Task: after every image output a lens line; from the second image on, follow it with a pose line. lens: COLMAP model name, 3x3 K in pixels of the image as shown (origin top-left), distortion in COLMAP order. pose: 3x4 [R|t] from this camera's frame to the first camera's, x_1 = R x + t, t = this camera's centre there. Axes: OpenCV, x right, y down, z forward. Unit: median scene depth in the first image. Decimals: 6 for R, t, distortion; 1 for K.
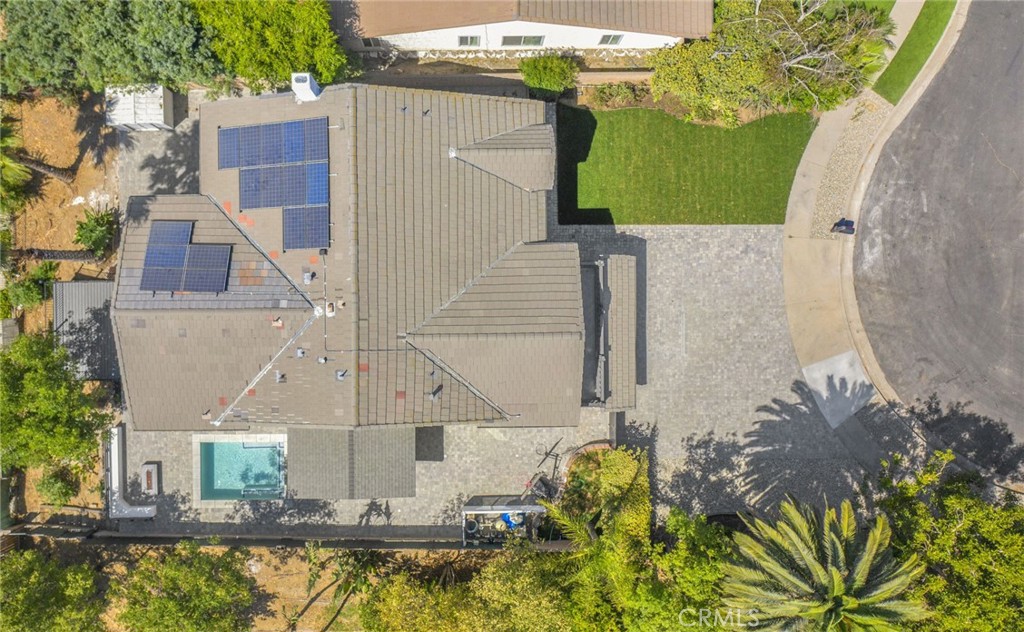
lens RADIAL K [[835.0, 0, 559.5], [0, 835.0, 398.4], [0, 0, 1]] dist [-0.033886, 0.008779]
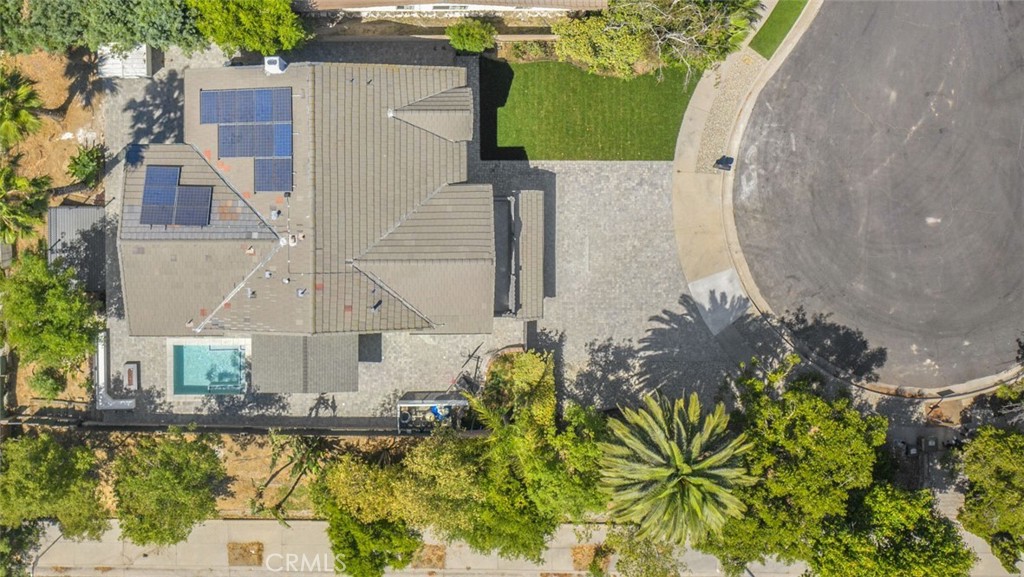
lens RADIAL K [[943.4, 0, 510.1], [0, 943.4, 289.7], [0, 0, 1]] dist [-0.043093, -0.001620]
pose [[0.999992, 0.003764, 0.001075, 0.039929], [-0.003758, 0.999981, -0.004946, -0.020819], [-0.001094, 0.004942, 0.999987, -0.325468]]
